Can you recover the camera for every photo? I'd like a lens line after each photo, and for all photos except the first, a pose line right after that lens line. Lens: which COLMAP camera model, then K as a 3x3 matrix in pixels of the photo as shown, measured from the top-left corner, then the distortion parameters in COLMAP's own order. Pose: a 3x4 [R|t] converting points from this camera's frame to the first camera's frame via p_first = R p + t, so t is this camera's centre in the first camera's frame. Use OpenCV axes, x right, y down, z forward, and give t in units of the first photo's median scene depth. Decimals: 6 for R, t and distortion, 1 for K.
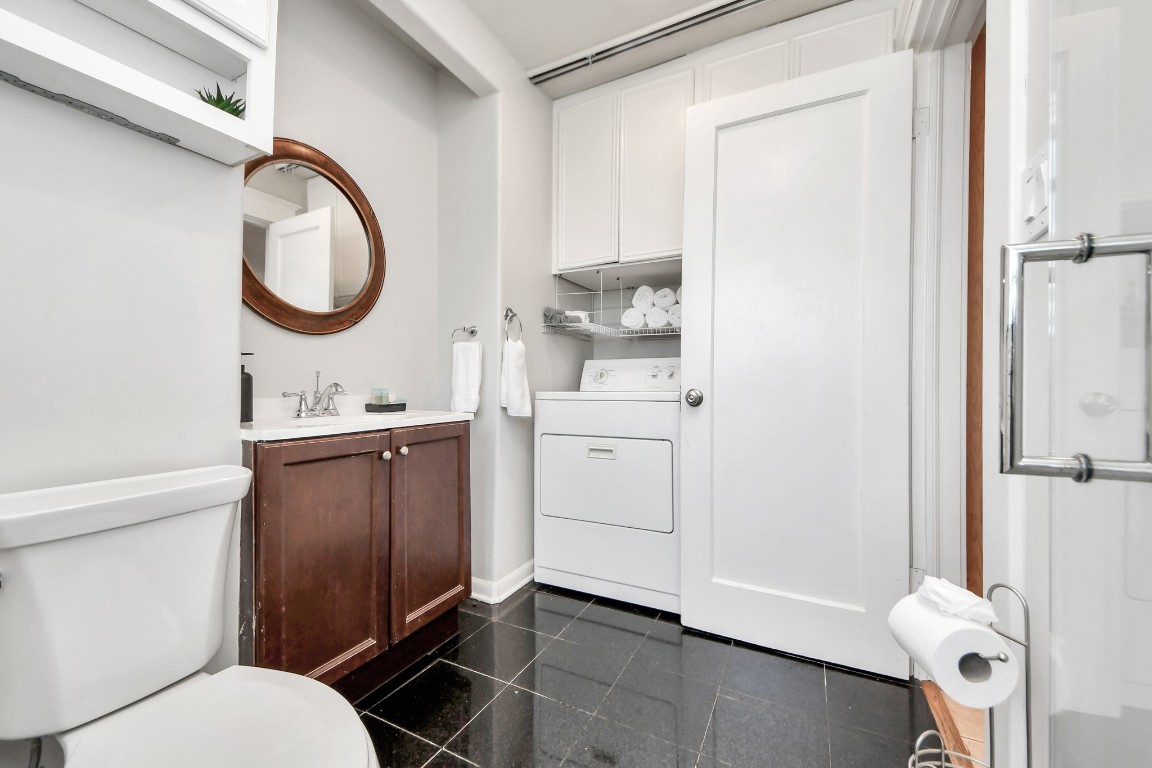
lens RADIAL K [[411.9, 0, 576.4], [0, 411.9, 387.6], [0, 0, 1]] dist [0.021704, -0.010414]
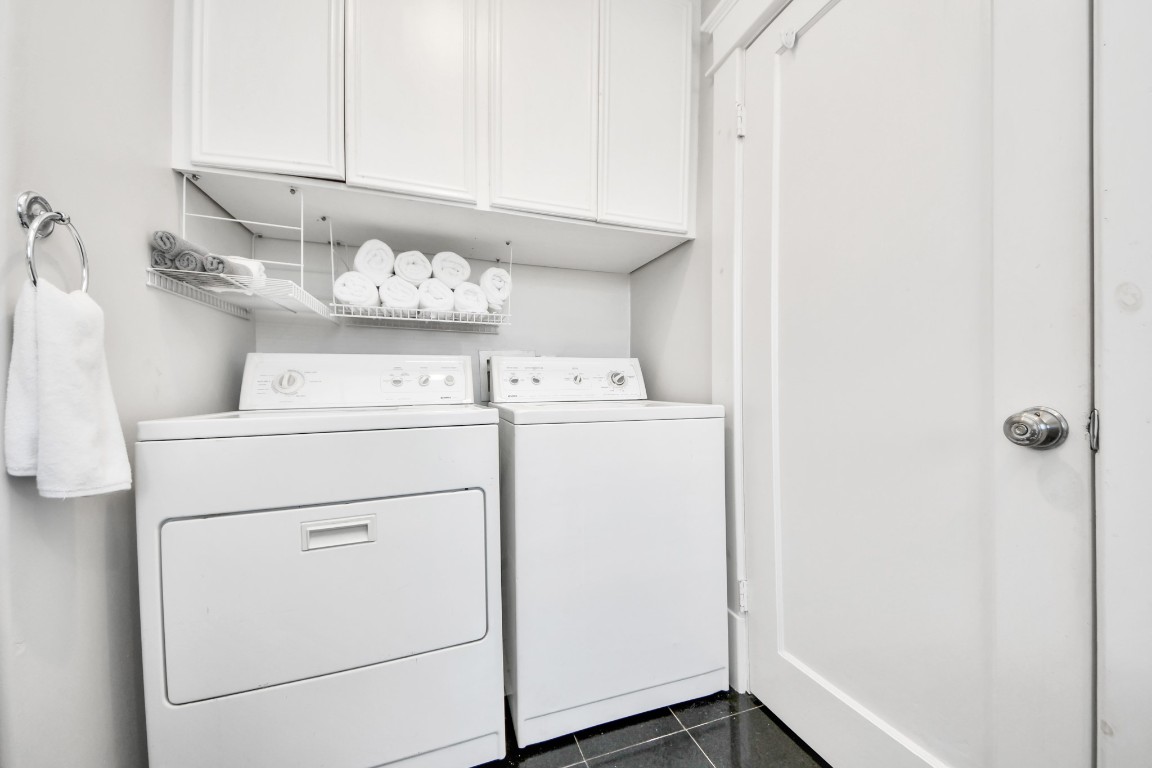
lens RADIAL K [[415.2, 0, 586.0], [0, 415.2, 388.5], [0, 0, 1]] dist [0.025128, -0.010397]
pose [[0.703432, -0.012341, 0.710655, -0.089226], [0.014639, 0.999889, 0.002873, -0.019391], [-0.710612, 0.008382, 0.703534, 0.404689]]
